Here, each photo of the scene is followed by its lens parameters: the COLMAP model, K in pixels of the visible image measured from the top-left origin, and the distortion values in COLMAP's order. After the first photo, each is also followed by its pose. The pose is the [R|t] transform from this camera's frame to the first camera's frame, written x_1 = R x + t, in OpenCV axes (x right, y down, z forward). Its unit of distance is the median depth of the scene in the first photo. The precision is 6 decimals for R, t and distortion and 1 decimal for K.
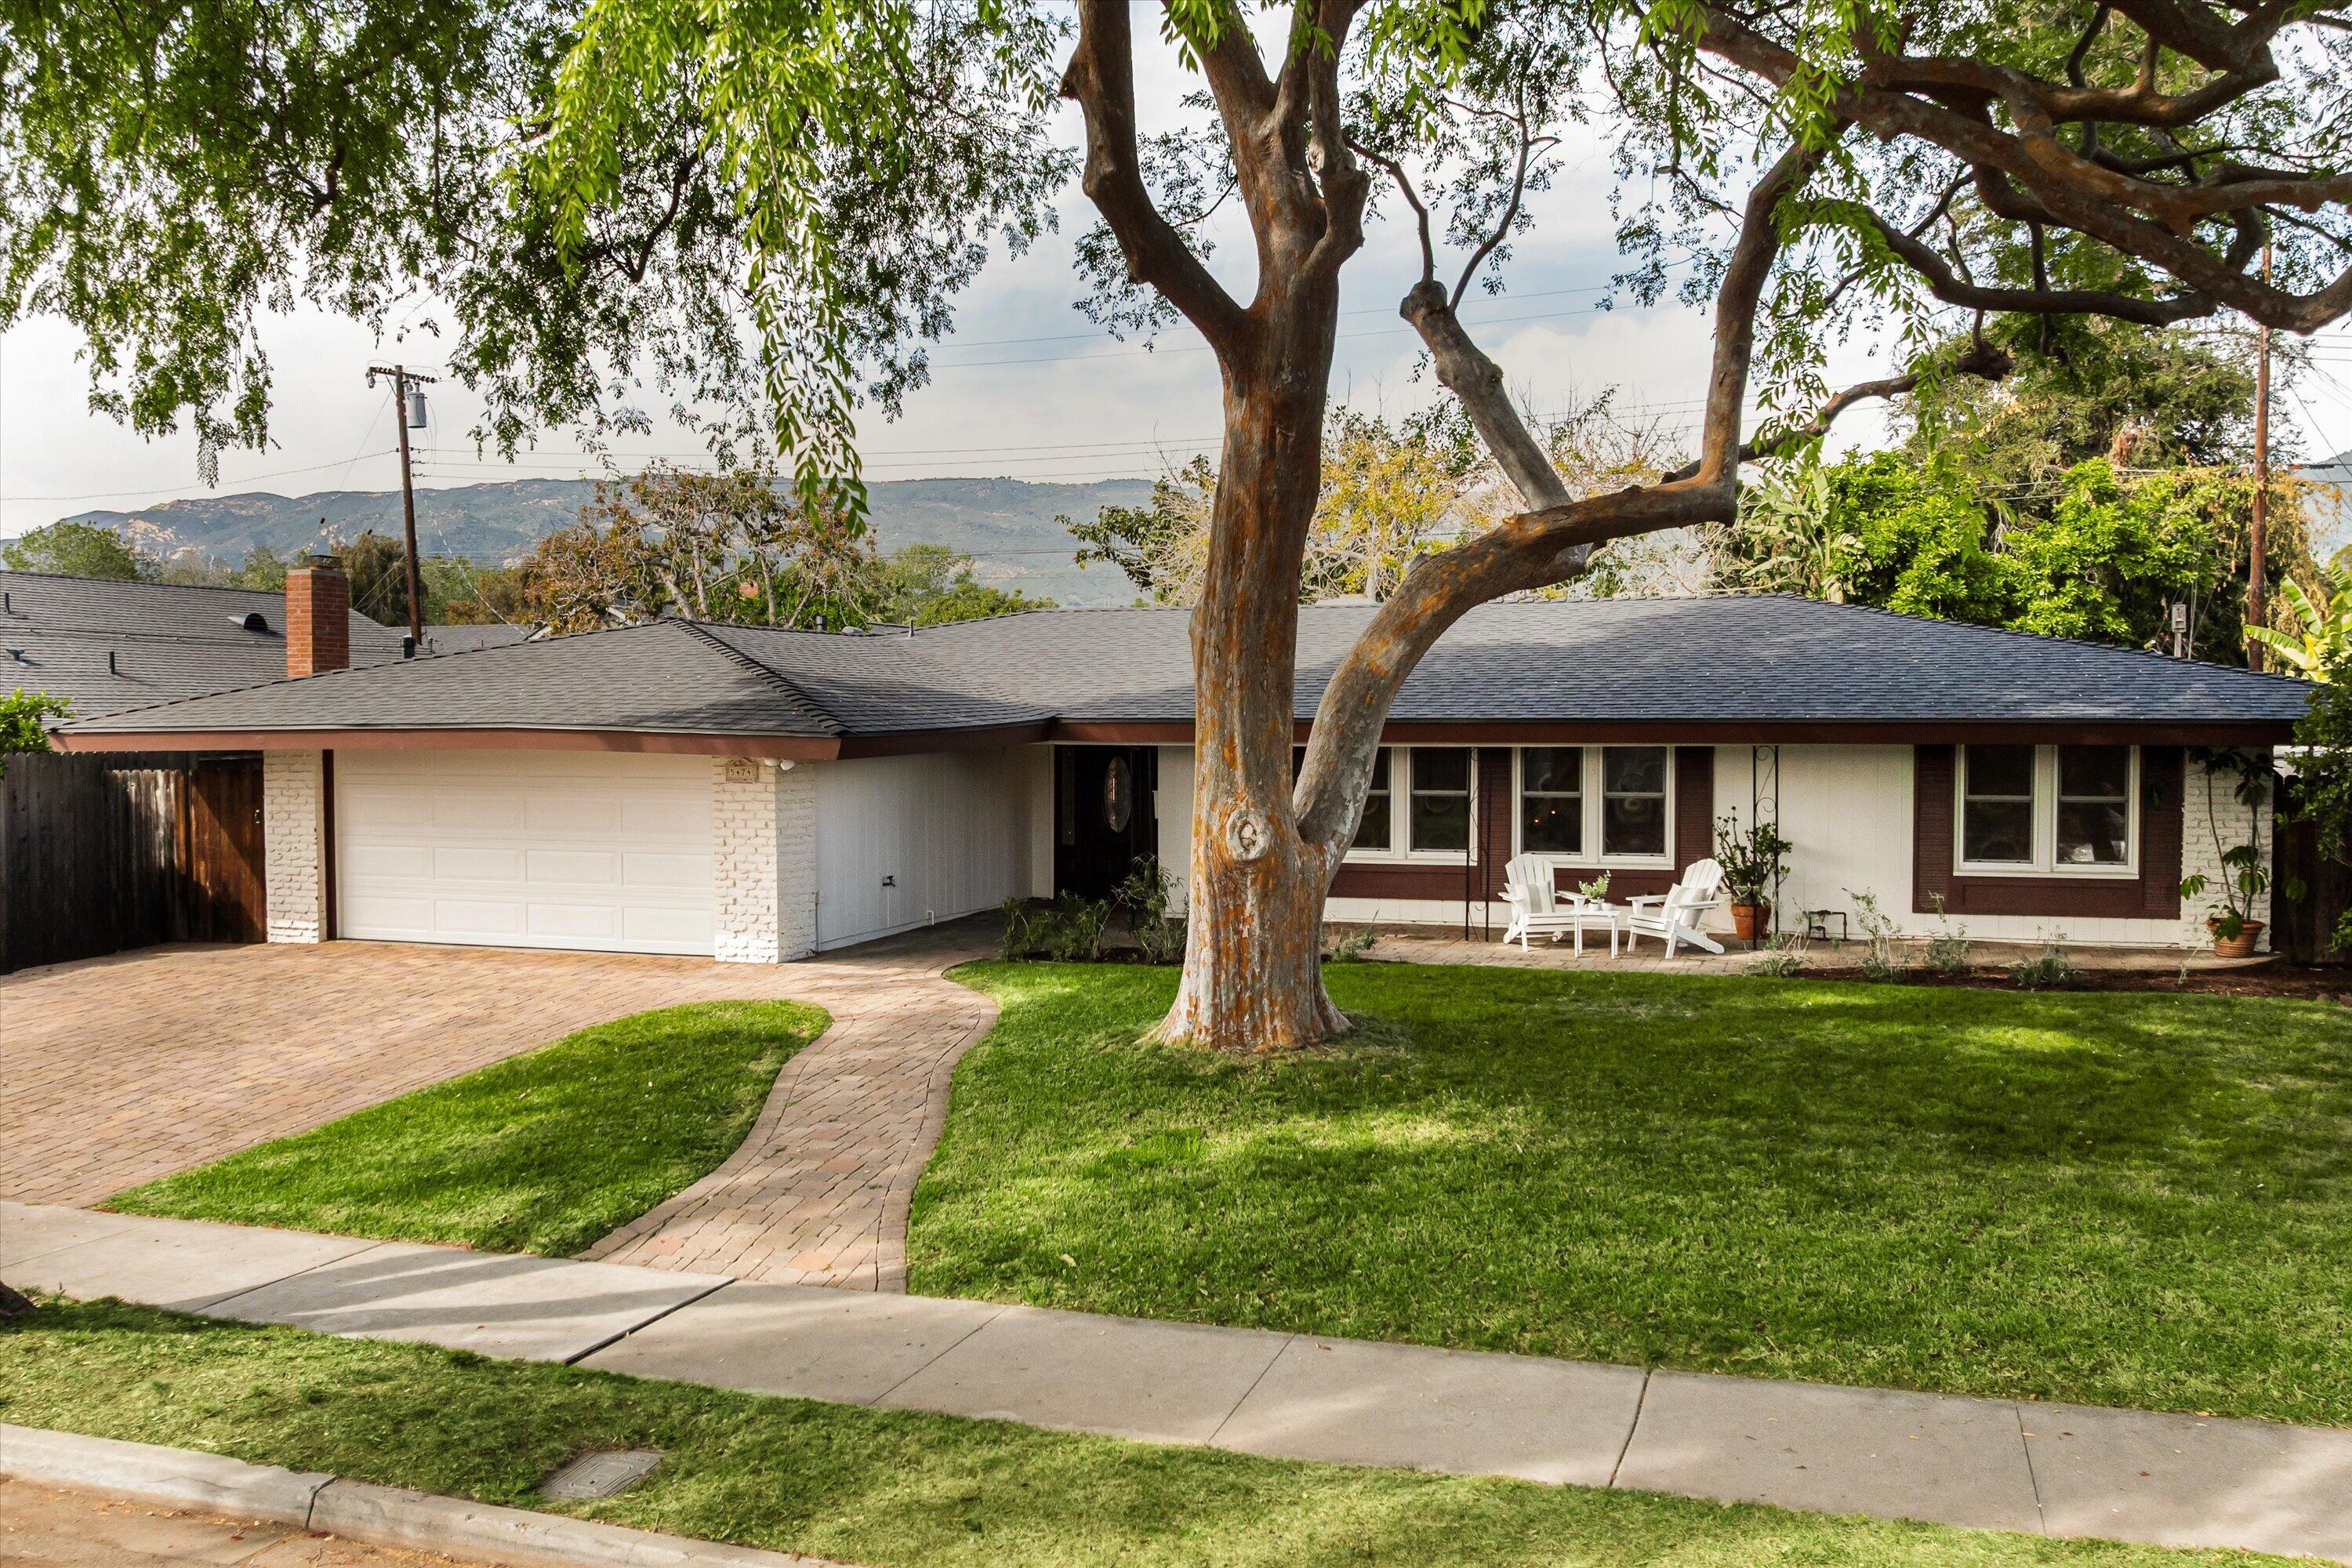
lens RADIAL K [[2142.4, 0, 1176.0], [0, 2142.4, 784.0], [0, 0, 1]] dist [-0.014784, -0.031628]
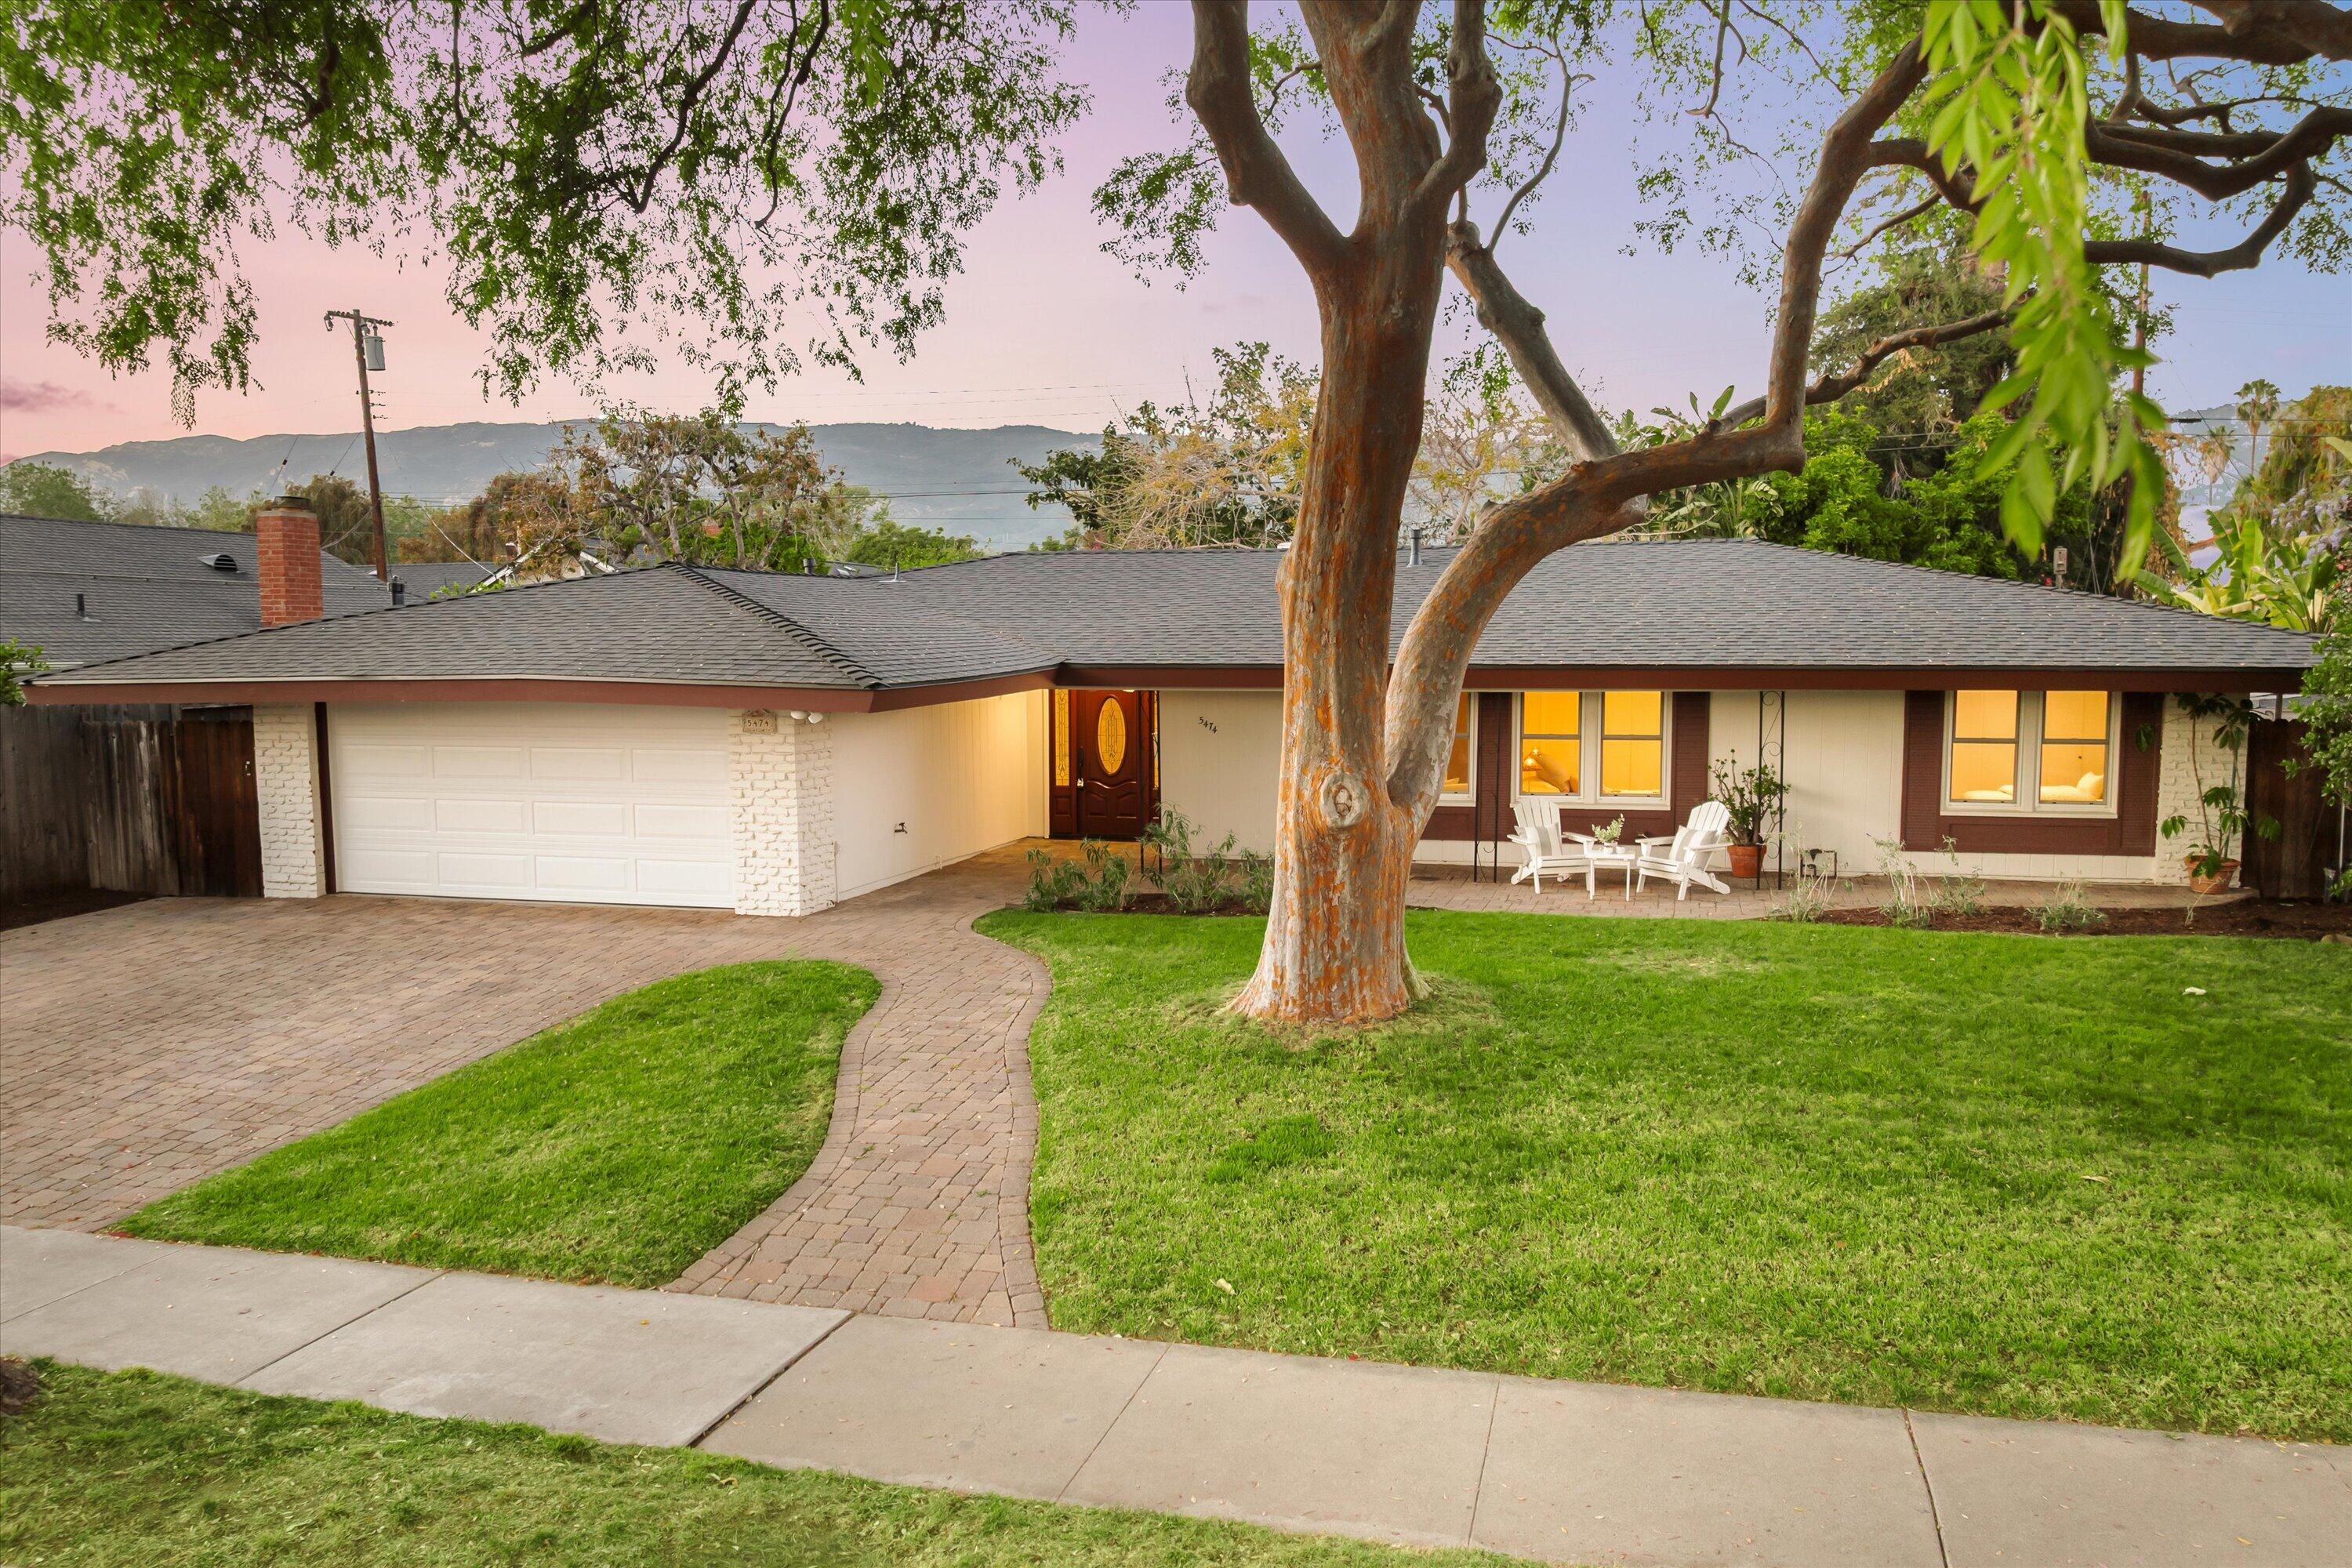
lens RADIAL K [[1858.5, 0, 1178.5], [0, 1858.5, 818.6], [0, 0, 1]] dist [-0.034970, 0.015898]
pose [[0.996958, -0.009977, 0.077294, -0.078460], [0.004789, 0.997741, 0.067010, -0.018080], [-0.077788, -0.066436, 0.994754, 0.138433]]
